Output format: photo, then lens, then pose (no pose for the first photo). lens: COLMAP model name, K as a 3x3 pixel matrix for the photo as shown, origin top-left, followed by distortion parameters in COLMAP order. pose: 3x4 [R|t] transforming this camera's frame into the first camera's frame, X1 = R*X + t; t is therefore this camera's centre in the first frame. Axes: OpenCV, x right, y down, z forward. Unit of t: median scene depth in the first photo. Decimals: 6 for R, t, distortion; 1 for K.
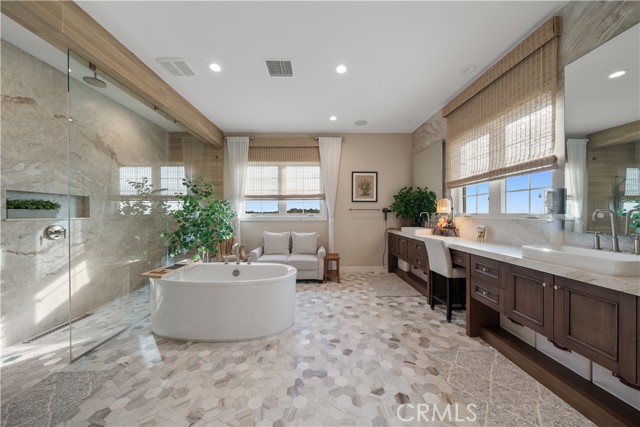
lens RADIAL K [[219.2, 0, 319.8], [0, 219.2, 216.3], [0, 0, 1]] dist [-0.006663, 0.000035]
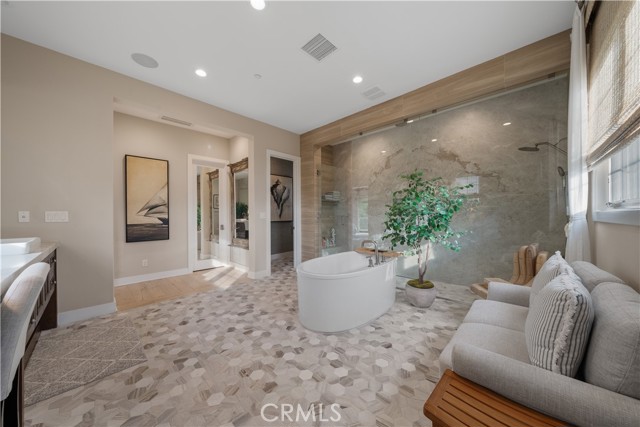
lens RADIAL K [[219.2, 0, 320.3], [0, 219.2, 213.8], [0, 0, 1]] dist [-0.006663, 0.000035]
pose [[-0.704964, 0.004744, -0.709227, 0.550089], [0.003274, 0.999989, 0.003435, 0.015050], [0.709235, 0.000100, -0.704972, 1.943127]]
